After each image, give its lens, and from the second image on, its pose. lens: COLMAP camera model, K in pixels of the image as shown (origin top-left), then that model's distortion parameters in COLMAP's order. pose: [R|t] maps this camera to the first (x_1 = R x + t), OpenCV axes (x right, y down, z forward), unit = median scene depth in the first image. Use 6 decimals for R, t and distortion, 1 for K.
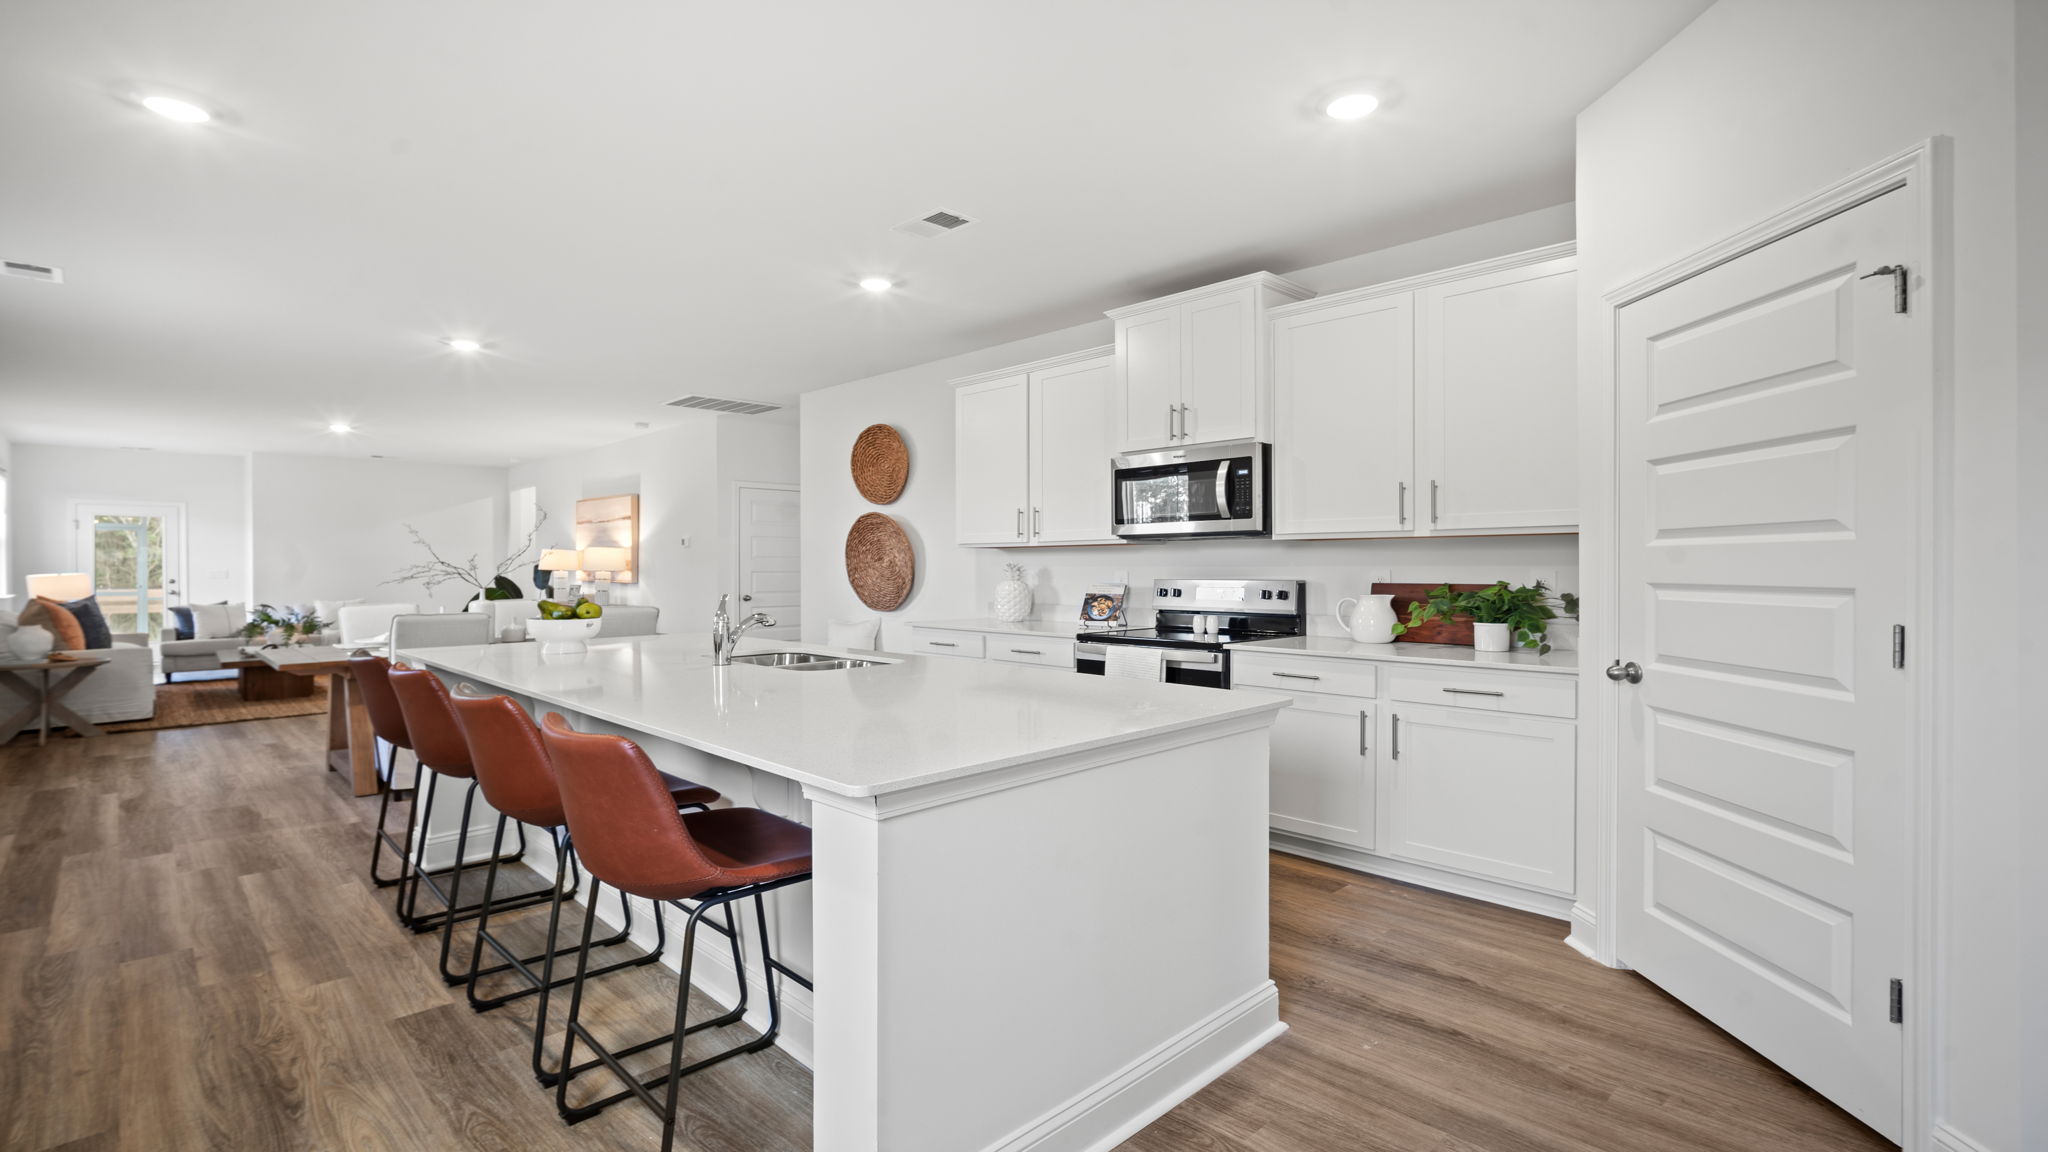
lens RADIAL K [[928.5, 0, 1013.9], [0, 928.5, 576.6], [0, 0, 1]] dist [-0.011168, 0.002664]
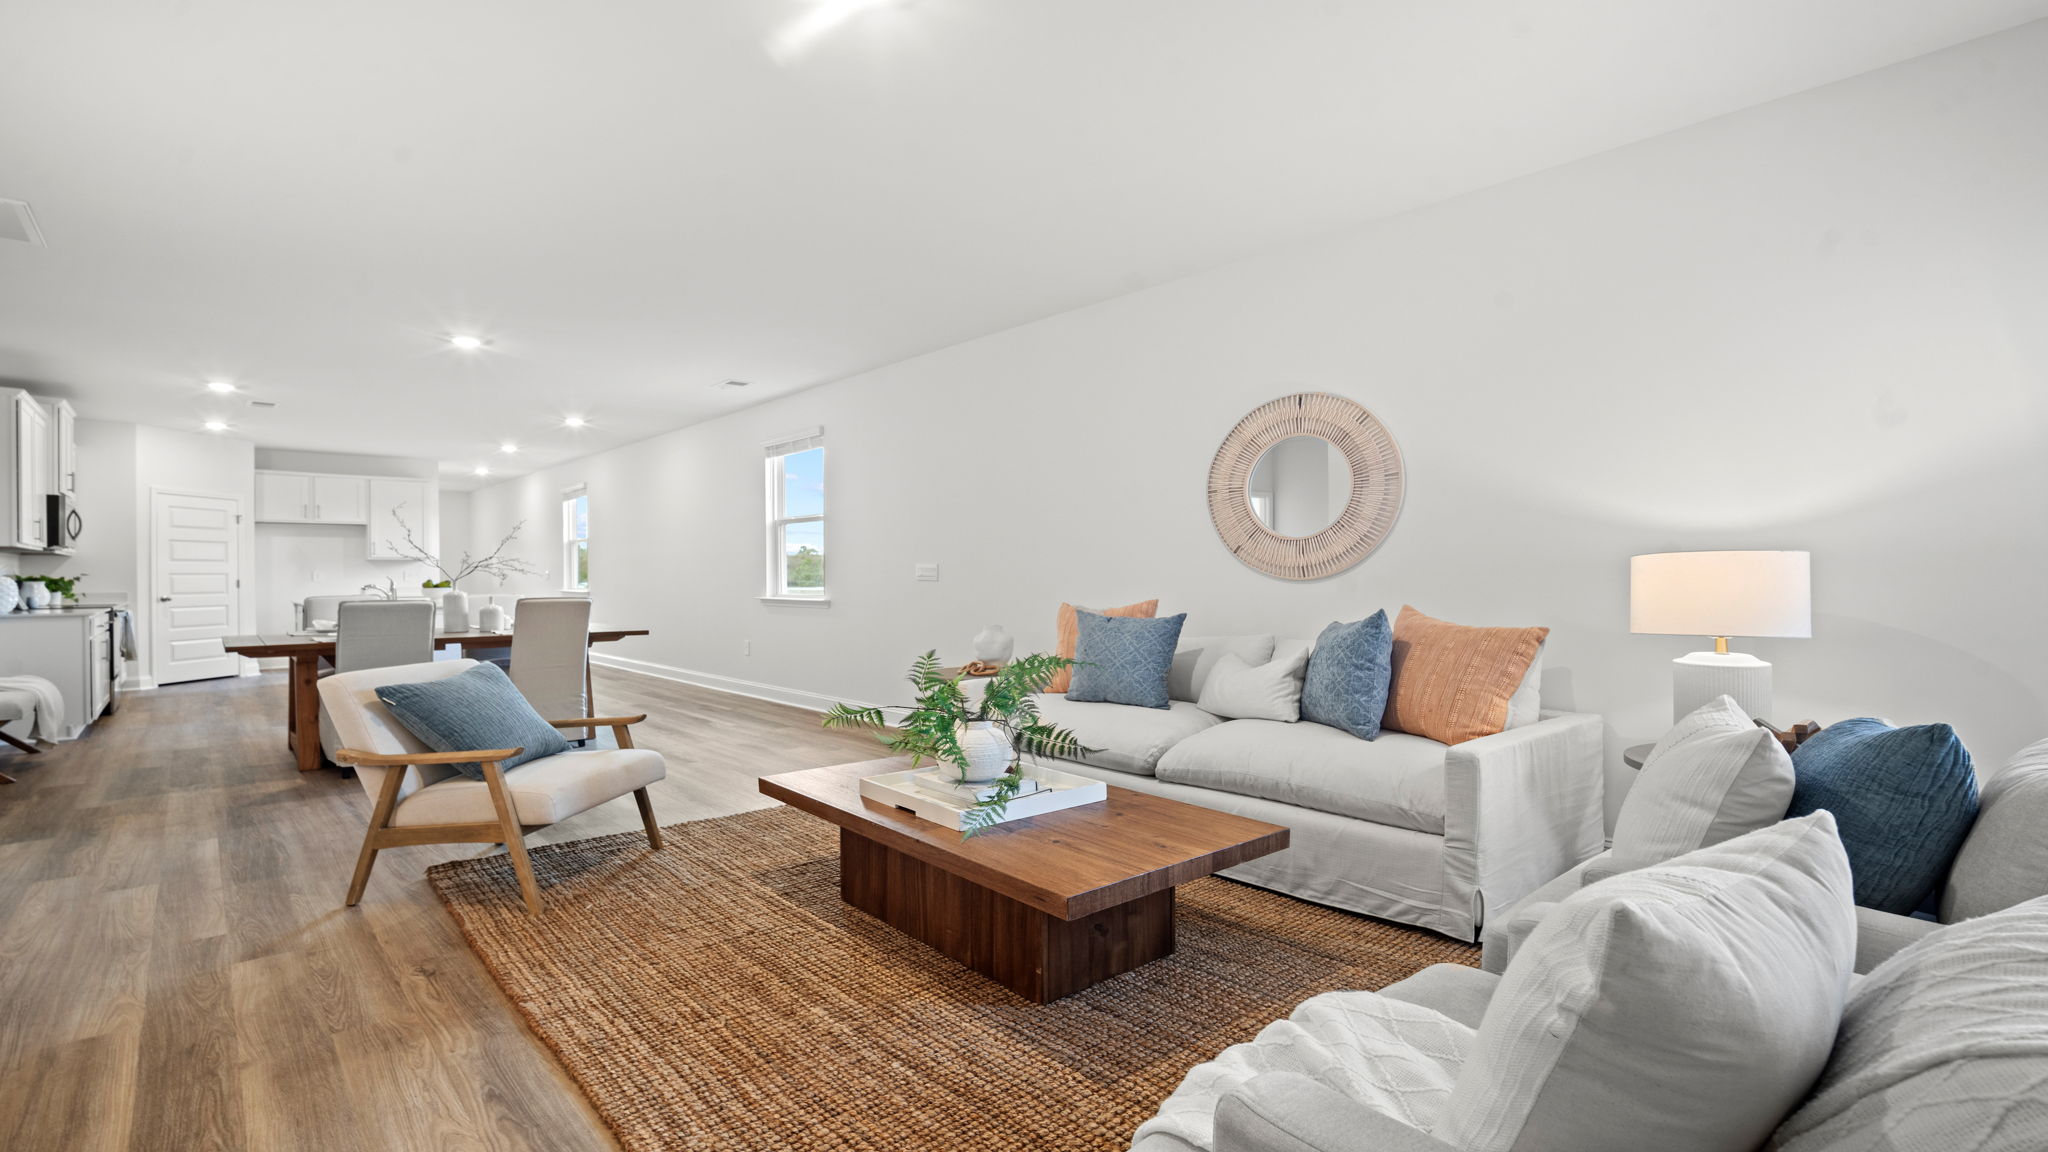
lens RADIAL K [[928.5, 0, 1025.8], [0, 928.5, 576.3], [0, 0, 1]] dist [-0.011168, 0.002664]
pose [[-0.999359, 0.007039, 0.035091, -1.036778], [0.007481, 0.999894, 0.012479, -0.000668], [-0.035000, 0.012733, -0.999306, 1.668669]]
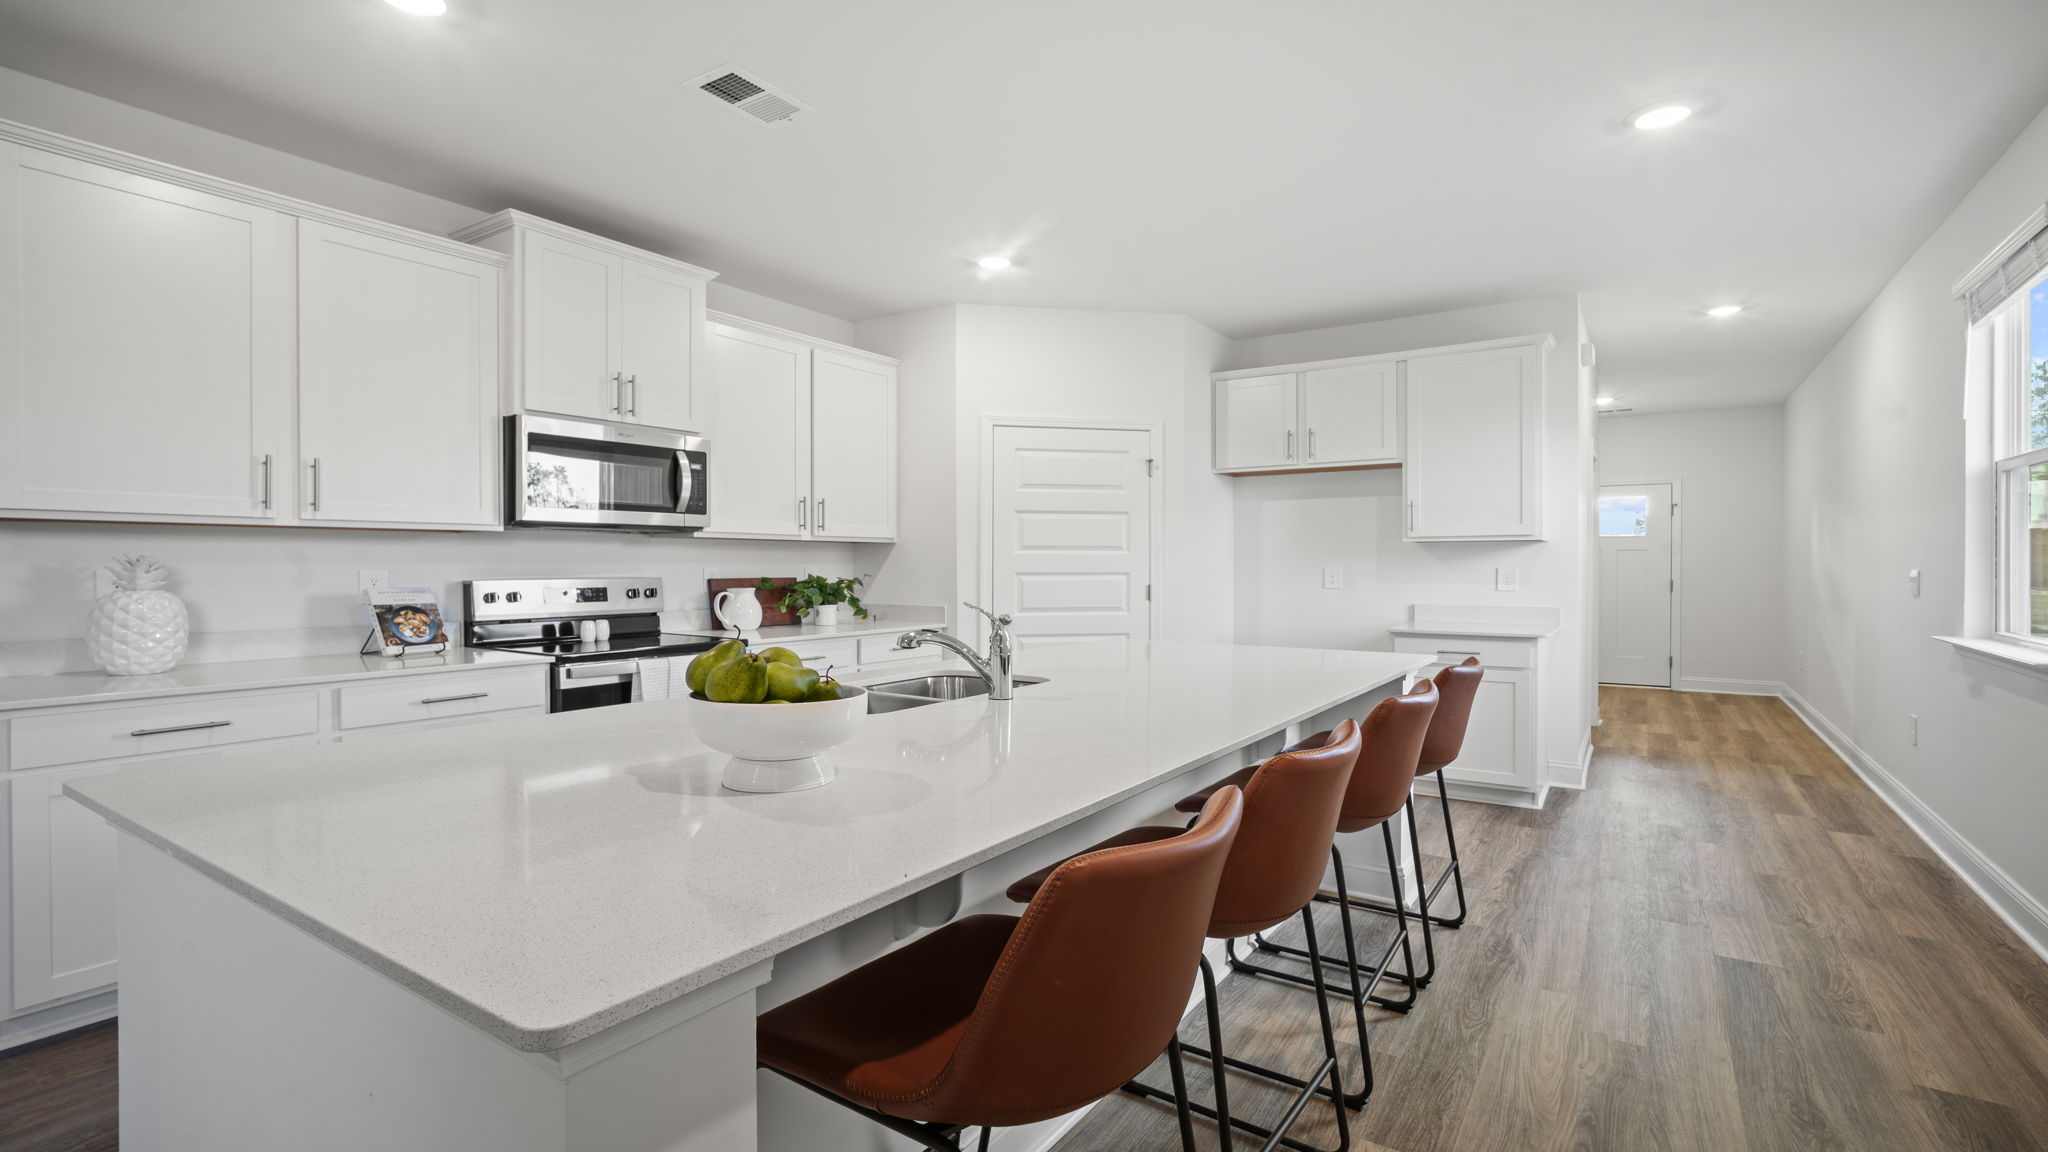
lens RADIAL K [[928.5, 0, 1023.2], [0, 928.5, 571.2], [0, 0, 1]] dist [-0.011168, 0.002664]
pose [[-0.203762, -0.006467, 0.978999, -0.467178], [0.009396, 0.999919, 0.008561, -0.004776], [-0.978975, 0.010943, -0.203684, 0.515549]]
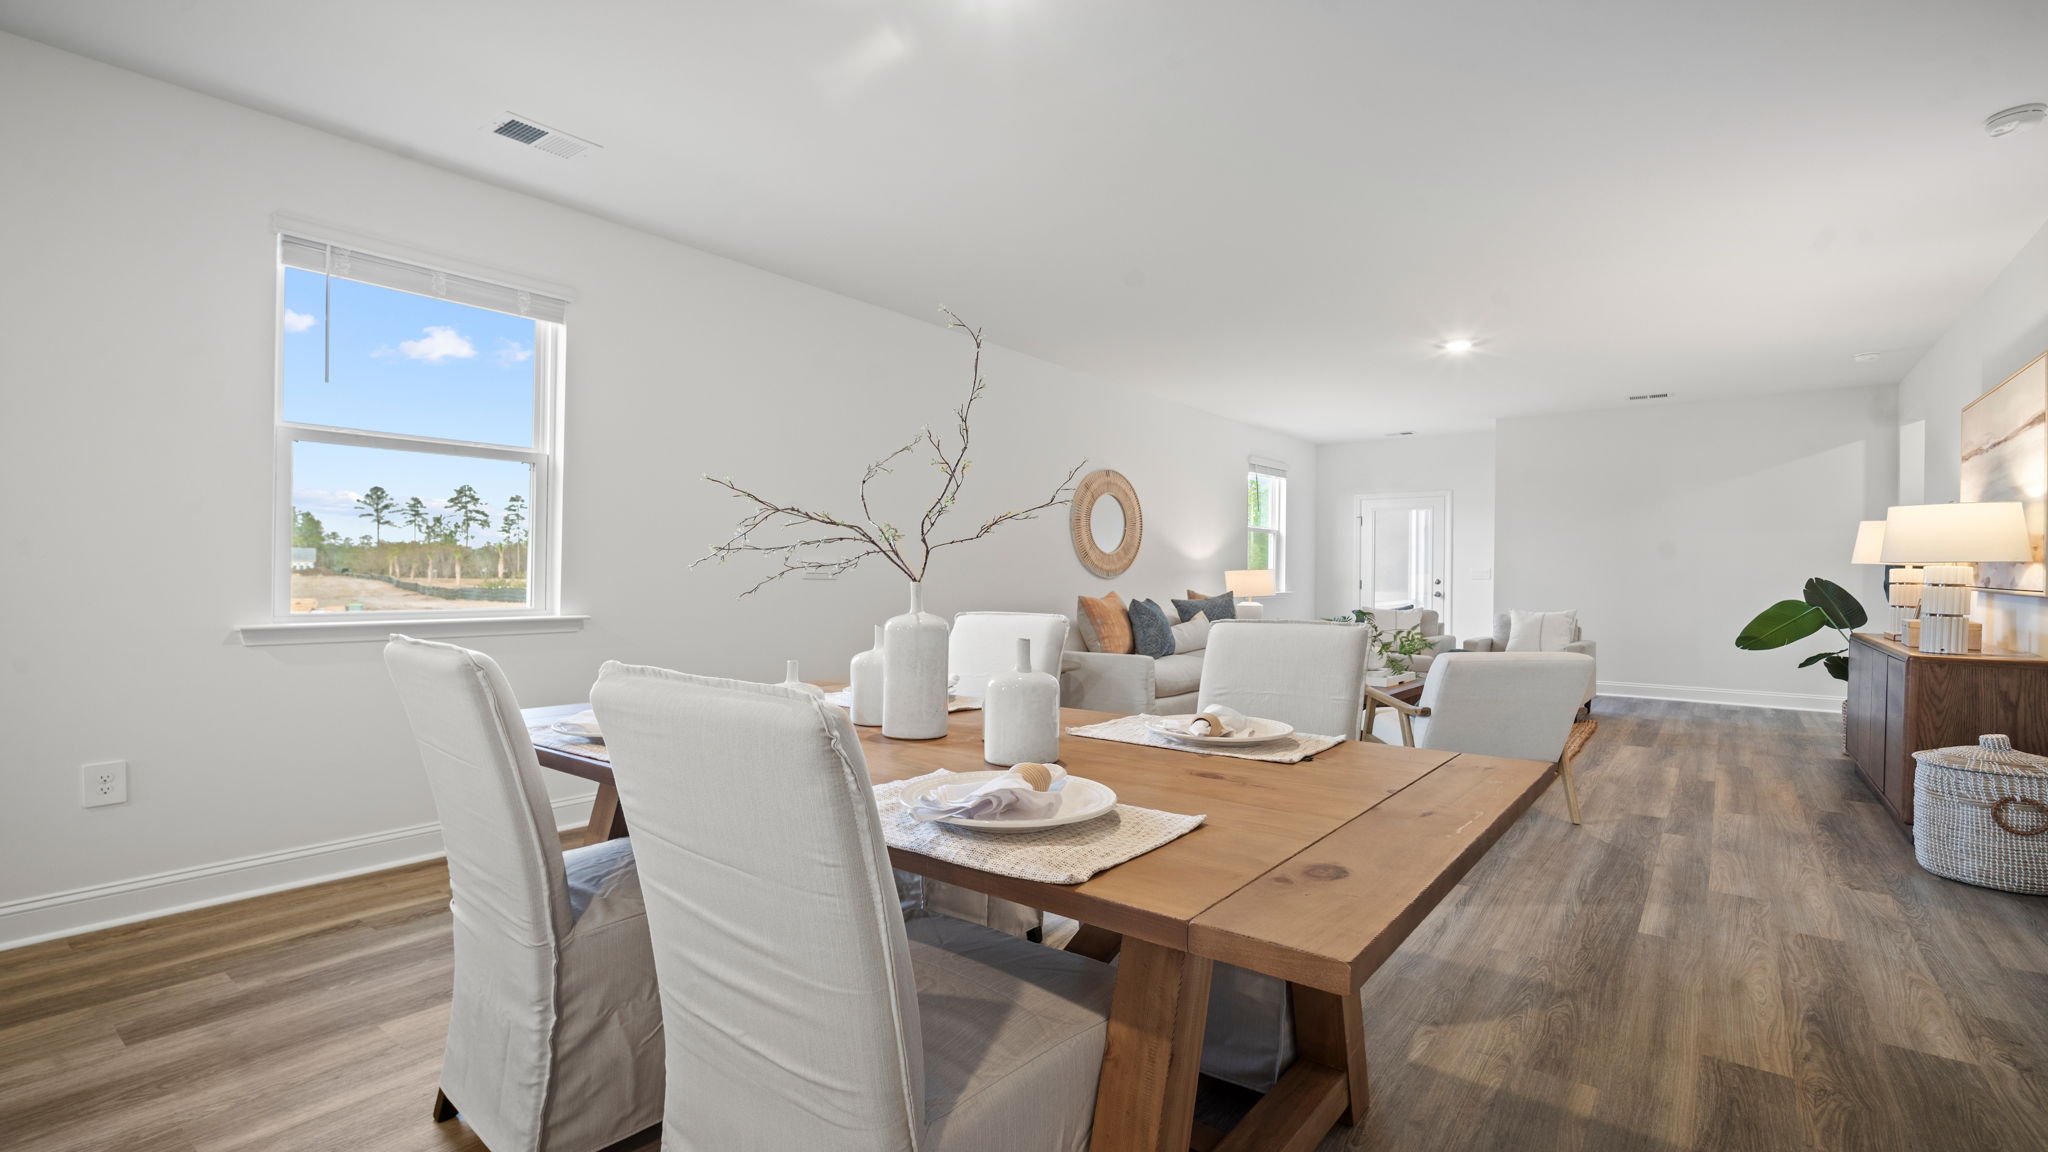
lens RADIAL K [[928.5, 0, 1031.2], [0, 928.5, 579.9], [0, 0, 1]] dist [-0.011168, 0.002664]
pose [[0.149605, 0.009965, -0.988696, -0.168727], [-0.018754, 0.999798, 0.007239, 0.007097], [0.988568, 0.017459, 0.149762, 0.806534]]
